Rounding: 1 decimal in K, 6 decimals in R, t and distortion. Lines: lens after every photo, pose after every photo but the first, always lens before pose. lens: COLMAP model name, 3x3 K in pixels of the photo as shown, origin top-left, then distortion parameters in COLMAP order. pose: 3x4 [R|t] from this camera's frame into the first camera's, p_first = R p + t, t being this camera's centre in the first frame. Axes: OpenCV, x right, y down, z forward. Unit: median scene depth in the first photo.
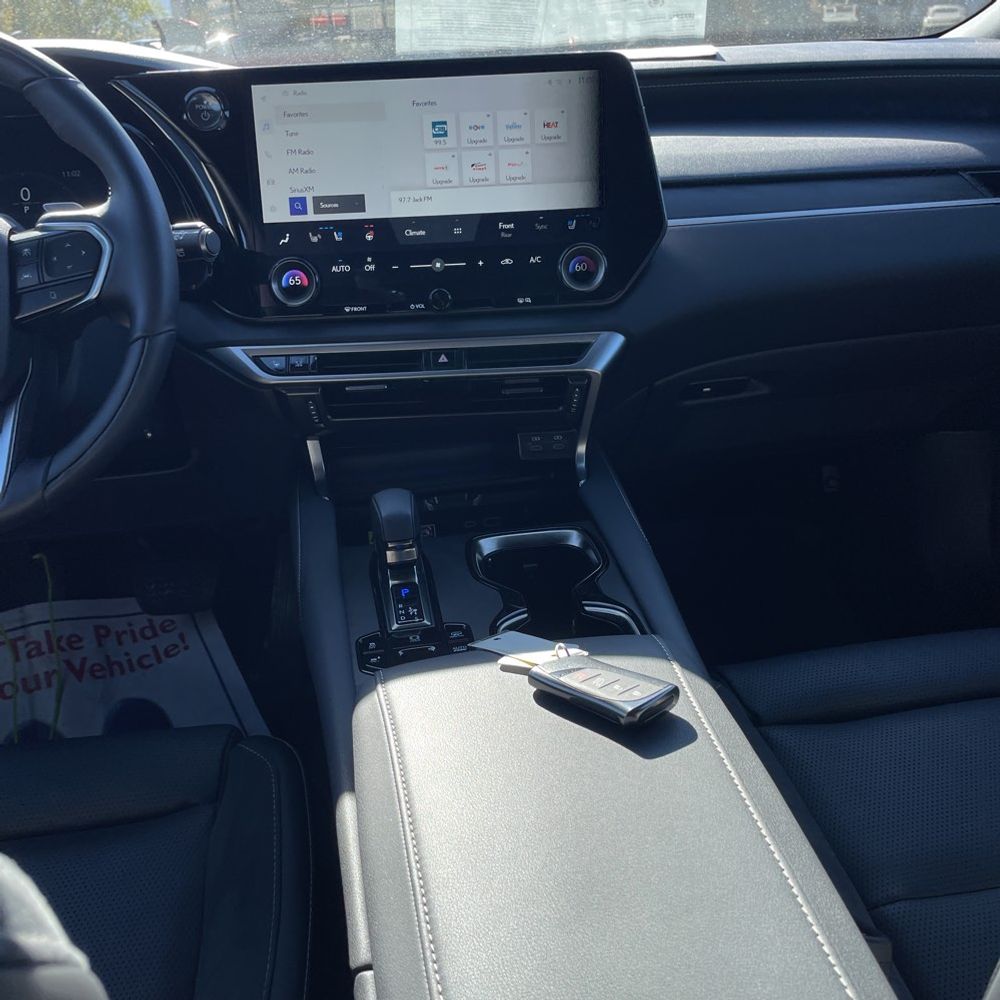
lens RADIAL K [[1016.8, 0, 500.4], [0, 1016.8, 507.4], [0, 0, 1]] dist [0.038471, 0.000000]
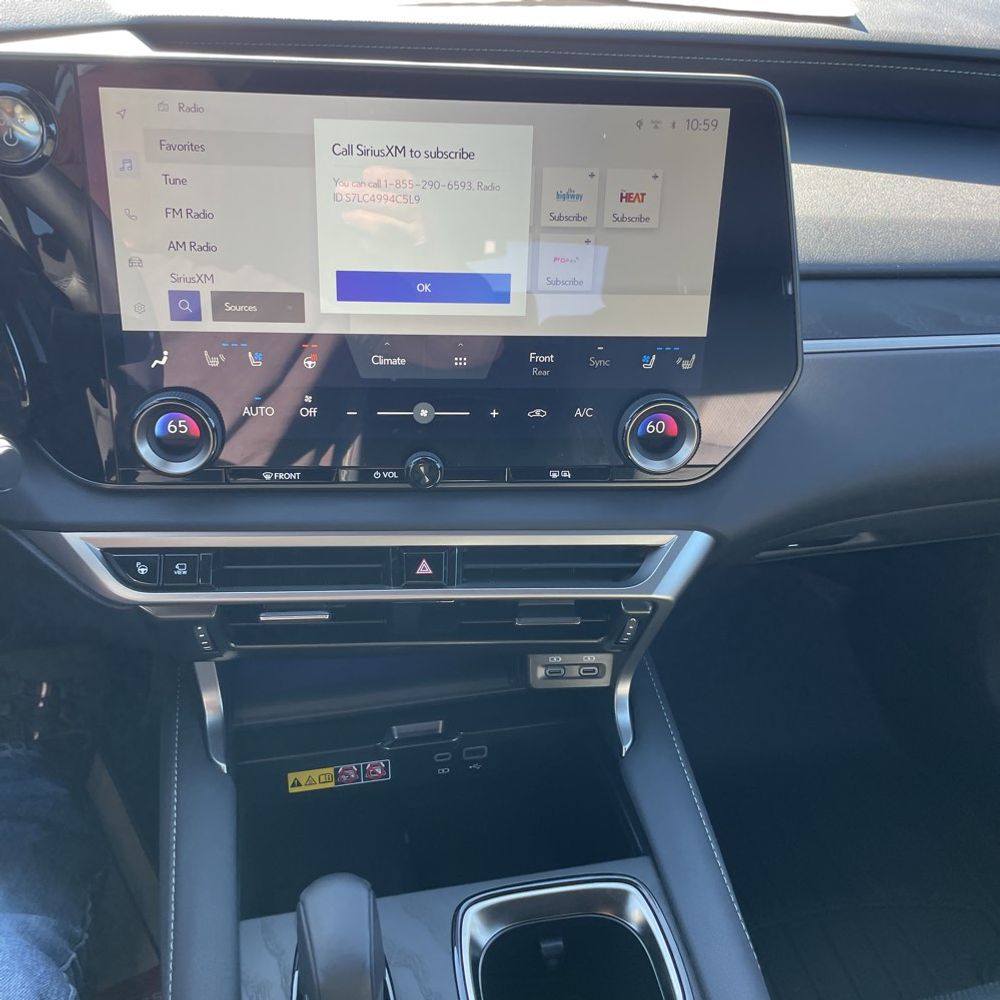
lens RADIAL K [[1016.8, 0, 507.6], [0, 1016.8, 494.4], [0, 0, 1]] dist [0.038471, 0.000000]
pose [[0.994533, 0.052419, 0.090309, -0.064226], [-0.066933, 0.983846, 0.166034, -0.296603], [-0.080147, -0.171171, 0.981976, 0.403479]]
